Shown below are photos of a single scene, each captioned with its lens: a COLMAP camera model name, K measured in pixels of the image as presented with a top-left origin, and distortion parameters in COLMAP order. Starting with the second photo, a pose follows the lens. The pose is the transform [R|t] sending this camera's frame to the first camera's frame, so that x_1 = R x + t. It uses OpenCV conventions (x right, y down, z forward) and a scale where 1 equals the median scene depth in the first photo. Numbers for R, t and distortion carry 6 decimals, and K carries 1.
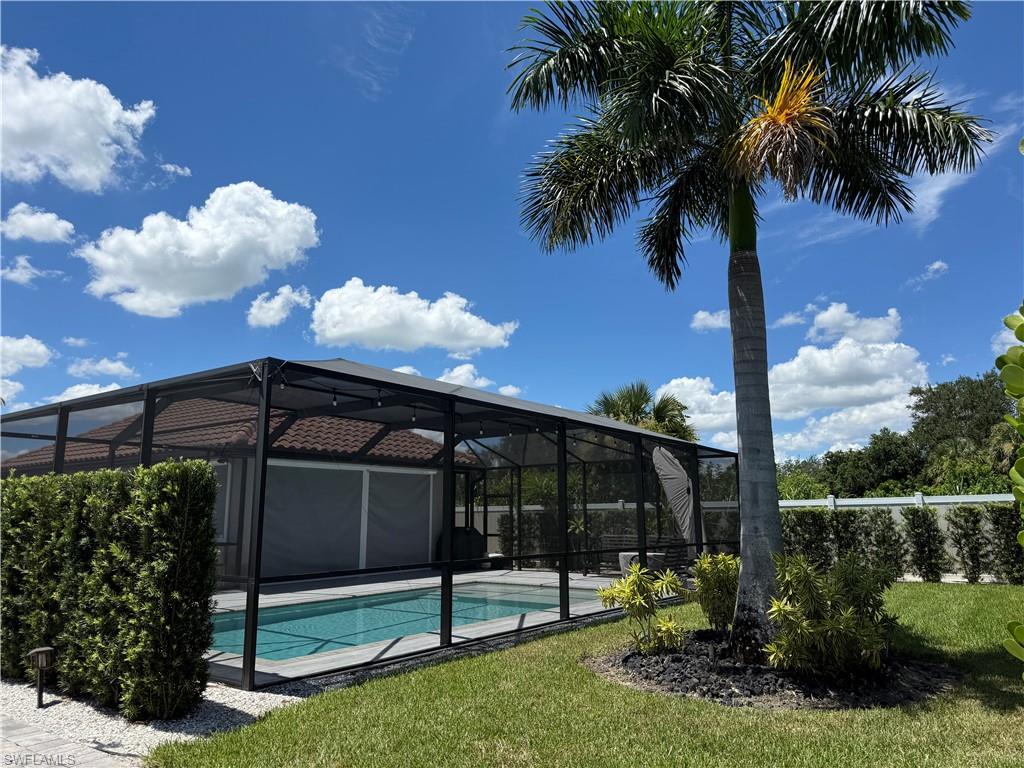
lens RADIAL K [[718.7, 0, 517.2], [0, 718.7, 385.1], [0, 0, 1]] dist [0.067717, -0.081507]
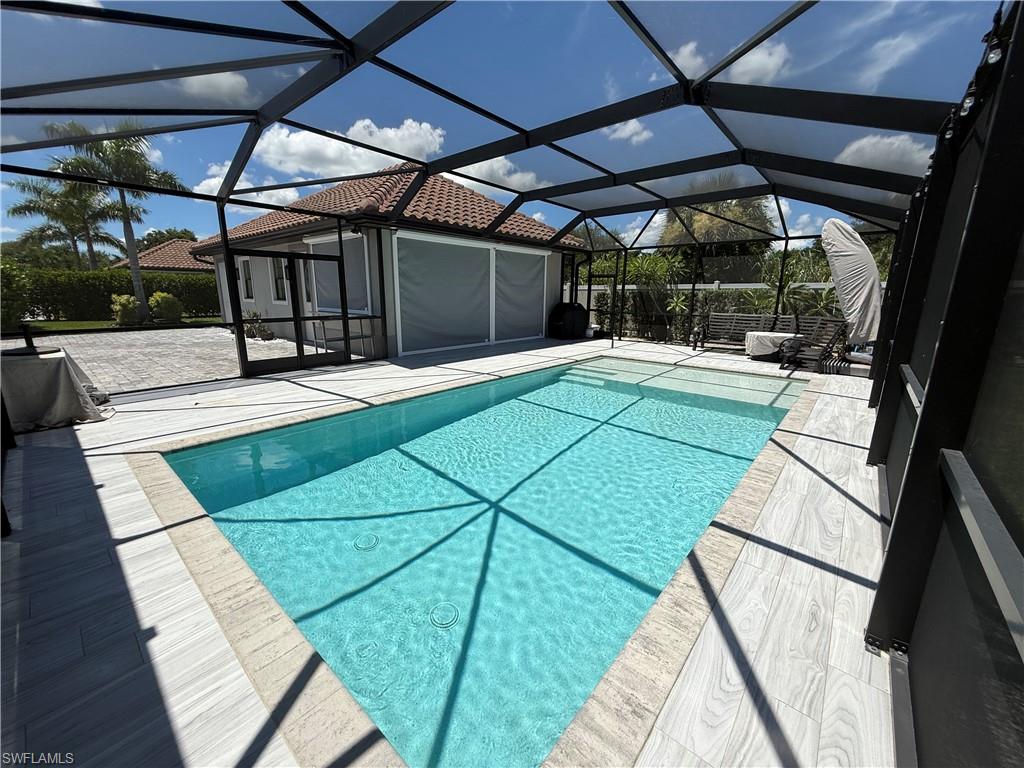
lens RADIAL K [[405.9, 0, 512.0], [0, 405.9, 385.0], [0, 0, 1]] dist [0.002031, -0.000297]
pose [[0.997078, 0.032263, -0.069248, -0.133238], [-0.002423, 0.919343, 0.393451, 0.067721], [0.076356, -0.392133, 0.916734, 0.376779]]
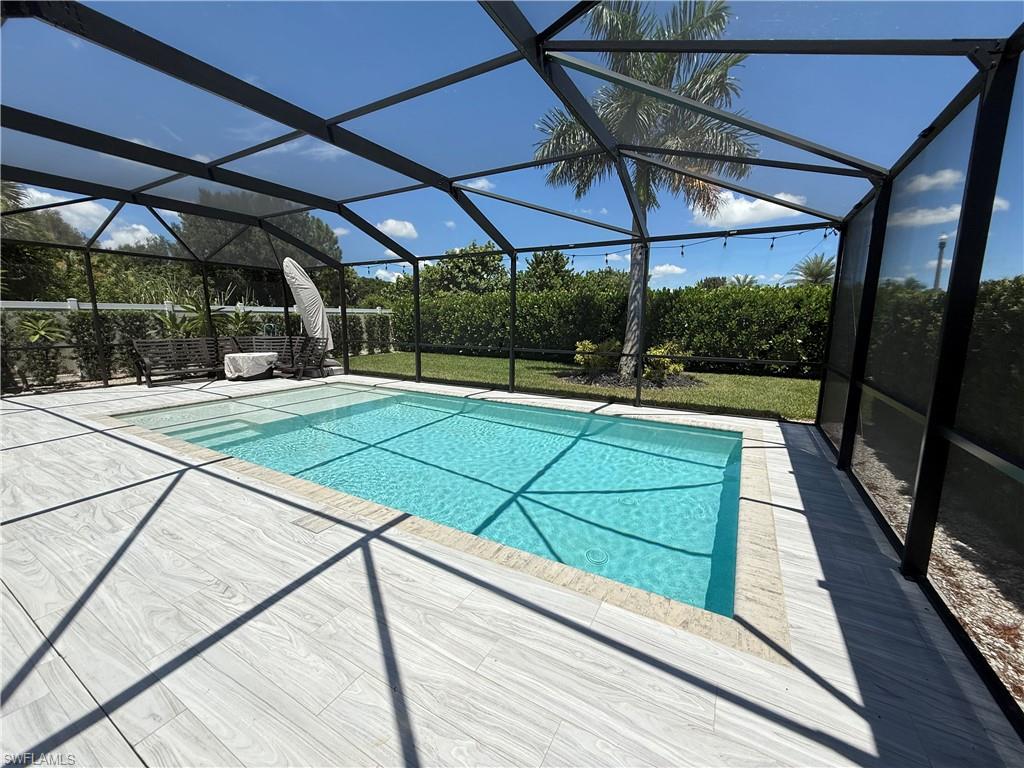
lens RADIAL K [[405.9, 0, 508.1], [0, 405.9, 383.1], [0, 0, 1]] dist [0.002031, -0.000297]
pose [[-0.106236, -0.148631, 0.983170, -0.417518], [-0.186274, 0.974235, 0.127152, 0.113443], [-0.976737, -0.169631, -0.131185, 0.623912]]
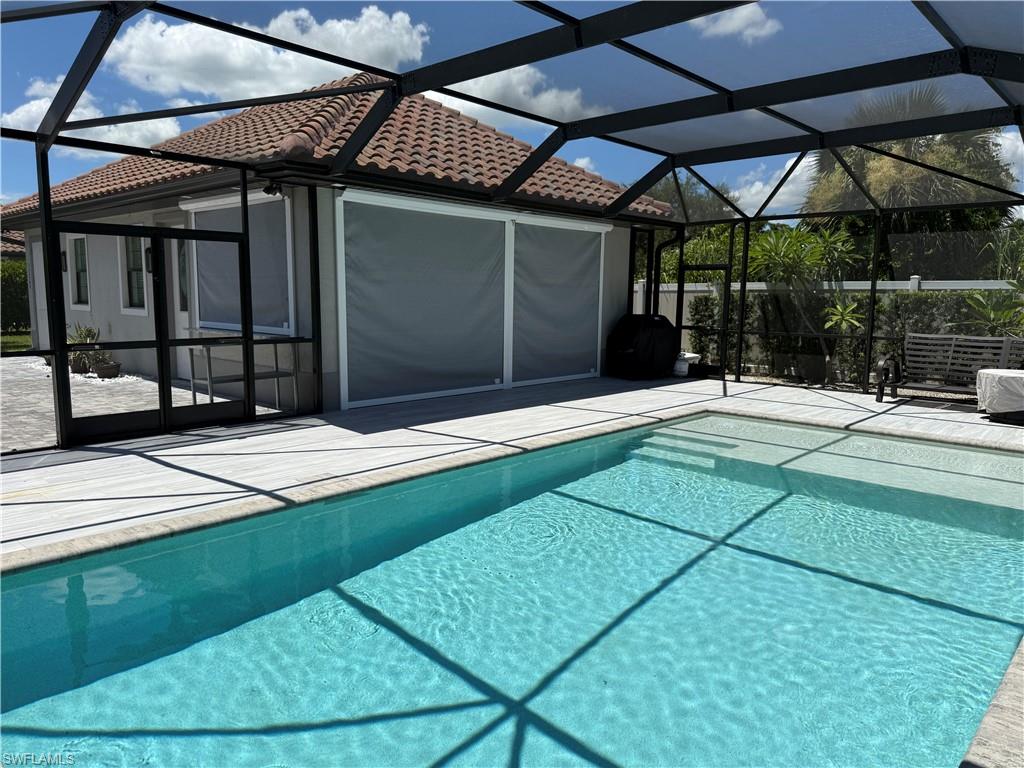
lens RADIAL K [[718.7, 0, 514.6], [0, 718.7, 394.4], [0, 0, 1]] dist [0.067717, -0.081507]
pose [[0.994080, 0.032634, -0.103631, -0.138416], [0.001636, 0.949222, 0.314604, 0.066368], [0.108635, -0.312911, 0.943549, 0.386291]]
